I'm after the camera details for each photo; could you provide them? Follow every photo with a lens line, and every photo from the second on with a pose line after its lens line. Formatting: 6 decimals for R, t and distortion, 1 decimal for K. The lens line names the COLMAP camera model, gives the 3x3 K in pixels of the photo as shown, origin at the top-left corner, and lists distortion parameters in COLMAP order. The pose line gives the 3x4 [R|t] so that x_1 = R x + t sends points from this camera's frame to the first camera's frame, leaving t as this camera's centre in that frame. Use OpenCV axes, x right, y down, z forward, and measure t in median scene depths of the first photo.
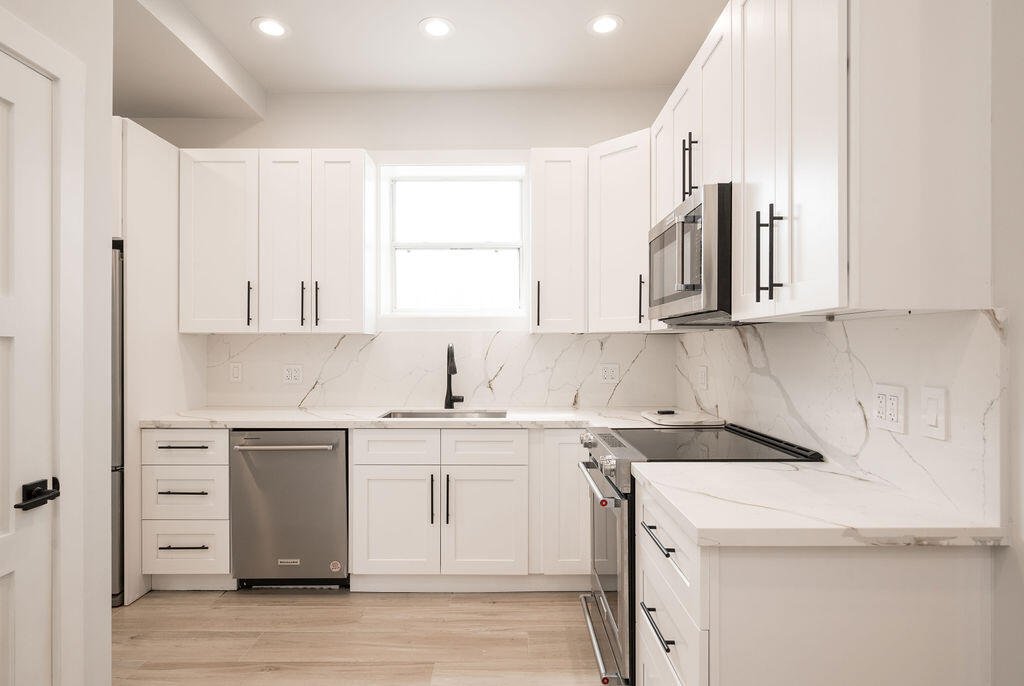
lens RADIAL K [[563.9, 0, 513.9], [0, 563.9, 346.6], [0, 0, 1]] dist [0.005317, 0.000852]
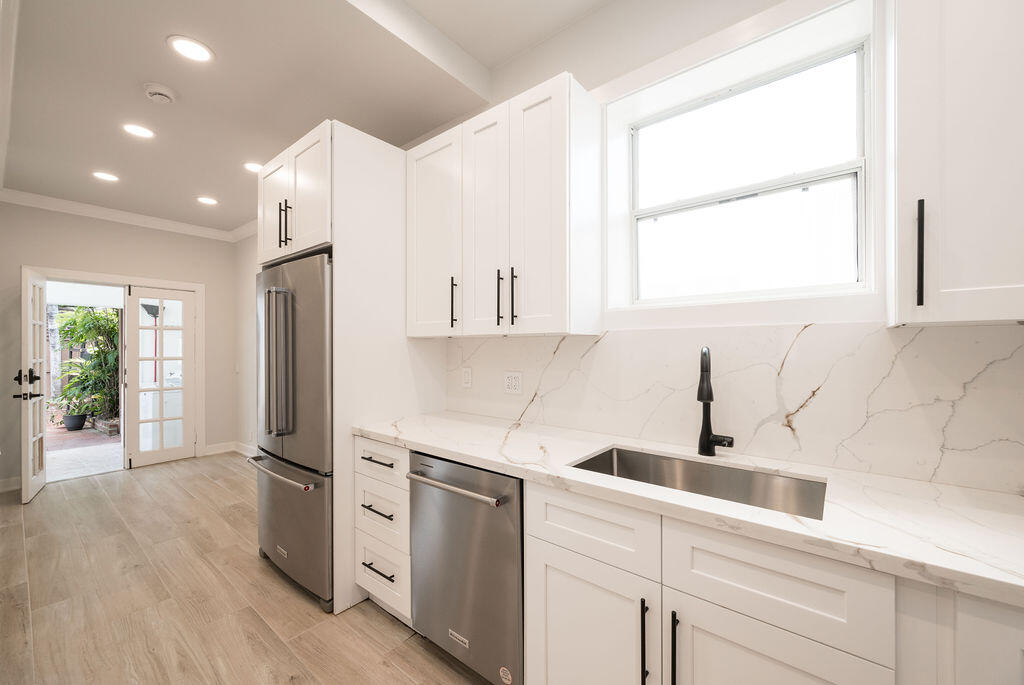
lens RADIAL K [[404.0, 0, 510.5], [0, 404.0, 346.6], [0, 0, 1]] dist [-0.003276, 0.001015]
pose [[0.770283, -0.001665, -0.637700, -0.000334], [0.003787, 0.999991, 0.001962, -0.008397], [0.637691, -0.003926, 0.770282, 0.564895]]
